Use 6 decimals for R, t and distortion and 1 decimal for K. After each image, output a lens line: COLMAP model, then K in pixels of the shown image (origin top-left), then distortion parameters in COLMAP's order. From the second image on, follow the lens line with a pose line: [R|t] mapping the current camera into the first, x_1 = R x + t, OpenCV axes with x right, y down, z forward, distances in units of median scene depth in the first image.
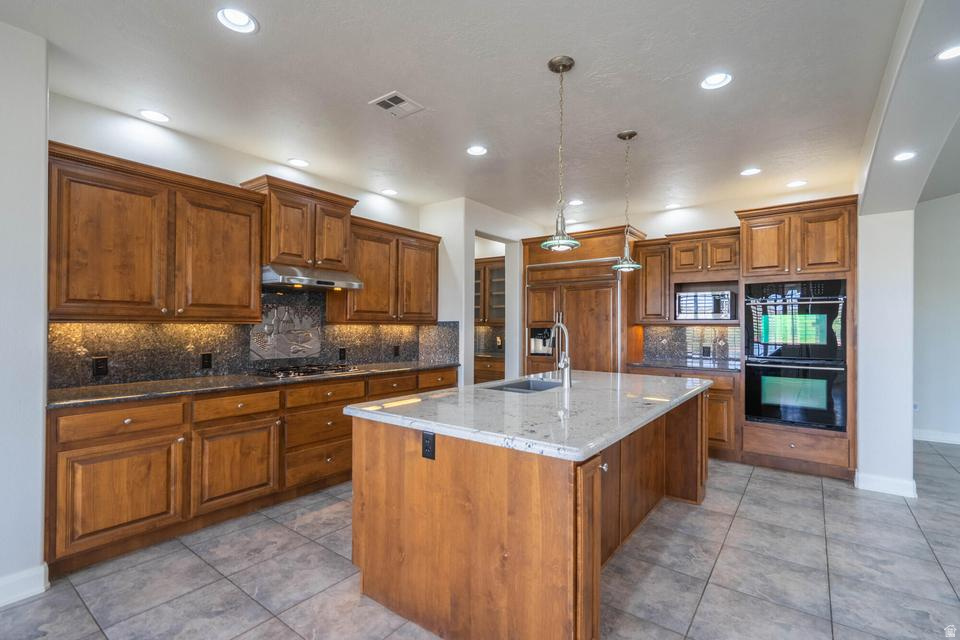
lens RADIAL K [[436.7, 0, 477.9], [0, 436.7, 320.7], [0, 0, 1]] dist [0.002341, -0.000287]
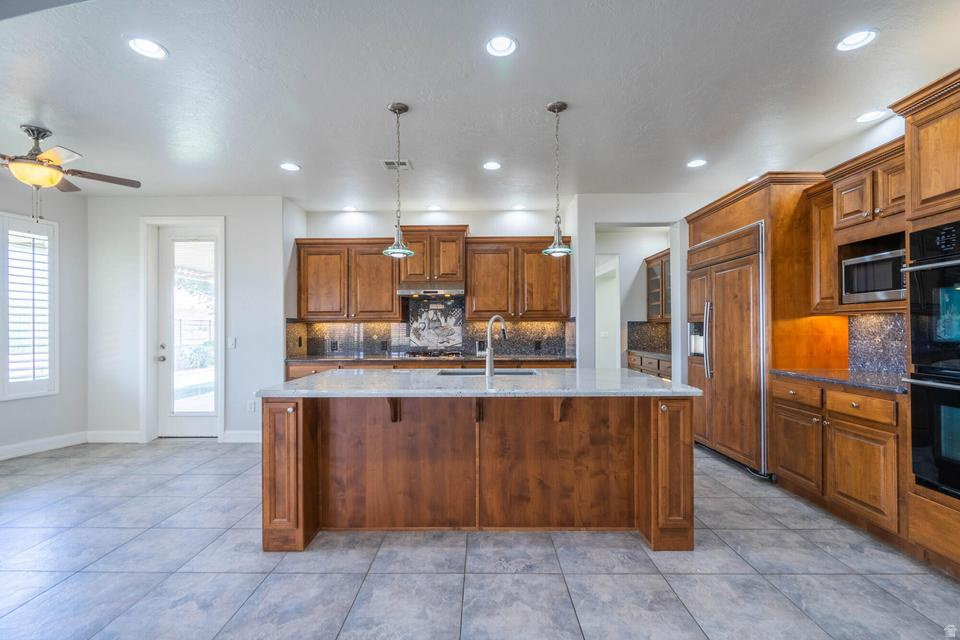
lens RADIAL K [[436.7, 0, 476.5], [0, 436.7, 326.6], [0, 0, 1]] dist [0.002341, -0.000287]
pose [[0.595981, -0.011303, -0.802919, 0.782850], [0.019006, 0.999819, 0.000033, 0.024106], [0.802774, -0.015280, 0.596088, 0.258430]]
